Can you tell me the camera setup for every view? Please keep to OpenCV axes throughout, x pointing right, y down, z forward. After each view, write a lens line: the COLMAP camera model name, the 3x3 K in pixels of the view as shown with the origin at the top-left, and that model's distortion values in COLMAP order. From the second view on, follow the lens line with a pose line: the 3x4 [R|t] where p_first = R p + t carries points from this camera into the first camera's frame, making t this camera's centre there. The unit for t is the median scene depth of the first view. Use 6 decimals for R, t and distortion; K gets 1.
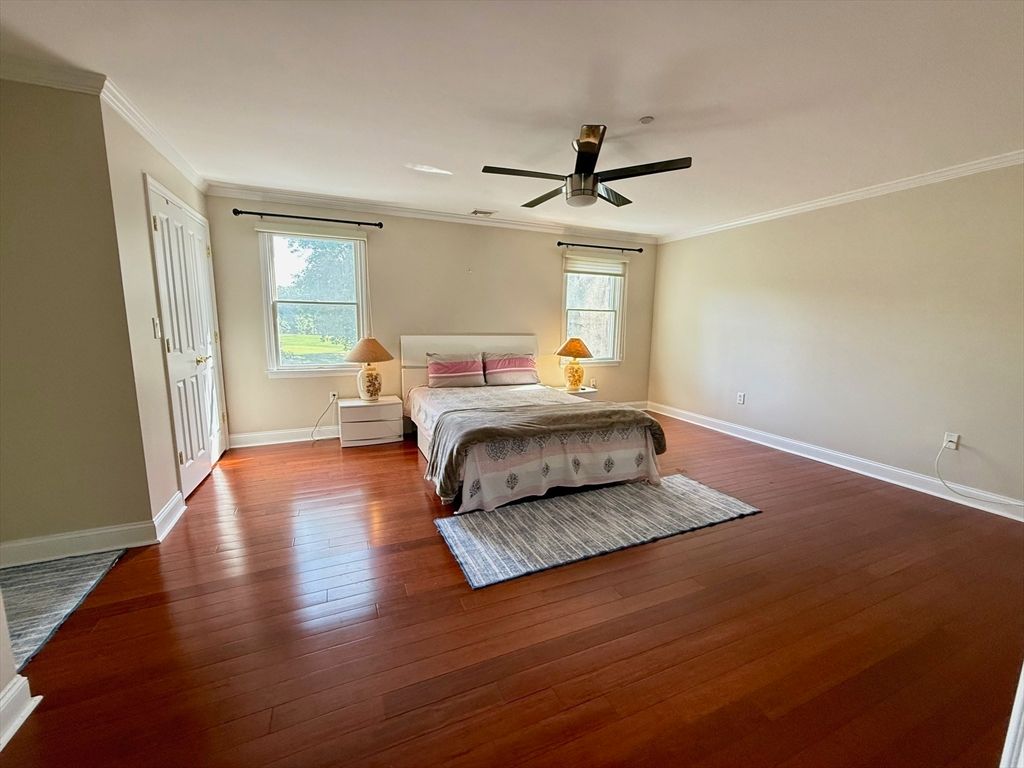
lens RADIAL K [[419.9, 0, 523.0], [0, 419.9, 384.2], [0, 0, 1]] dist [-0.000883, -0.000099]
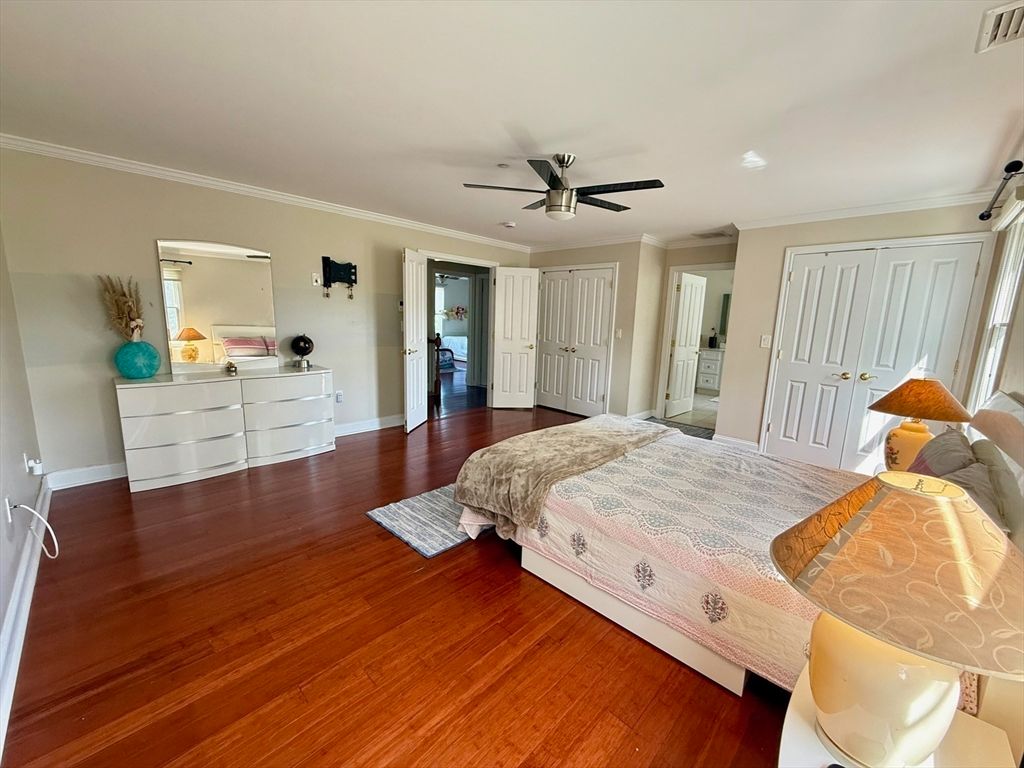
lens RADIAL K [[419.9, 0, 523.0], [0, 419.9, 384.2], [0, 0, 1]] dist [-0.000883, -0.000099]
pose [[-0.917505, 0.021587, -0.397138, 0.454870], [-0.108935, 0.946702, 0.303131, -0.248083], [0.382515, 0.321386, -0.866252, 1.421726]]
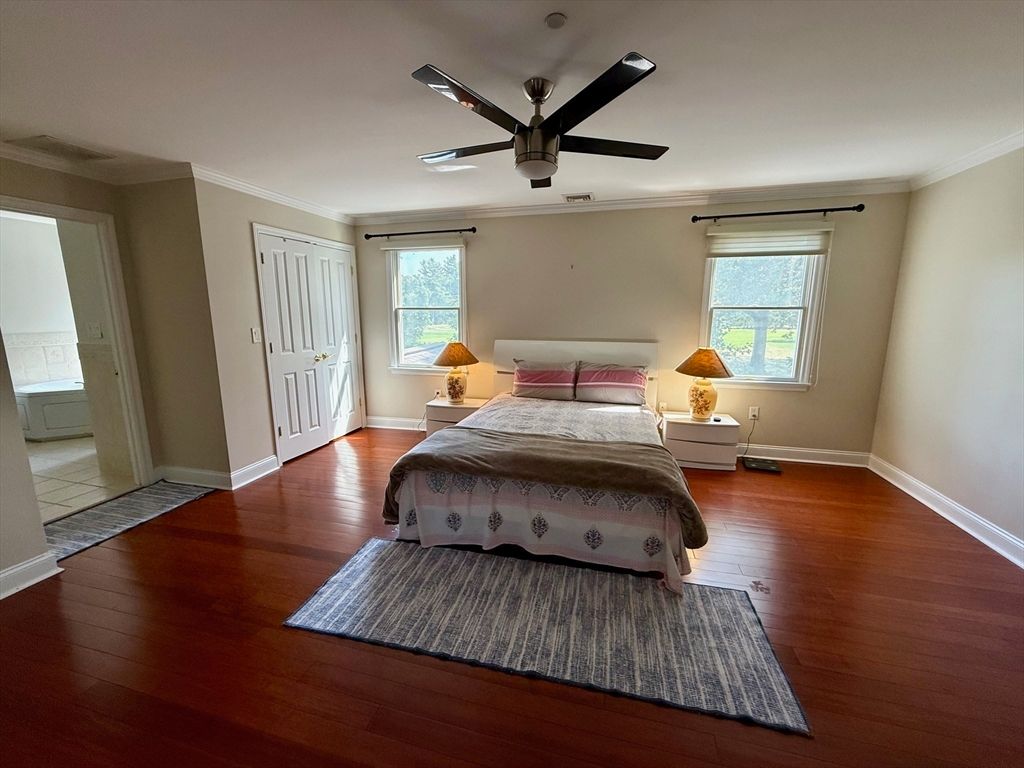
lens RADIAL K [[421.7, 0, 492.2], [0, 421.7, 384.7], [0, 0, 1]] dist [0.001622, 0.000166]
pose [[0.771827, 0.094878, -0.628714, 0.408463], [-0.084175, 0.995348, 0.046871, -0.069186], [0.630237, 0.016746, 0.776223, 0.282482]]
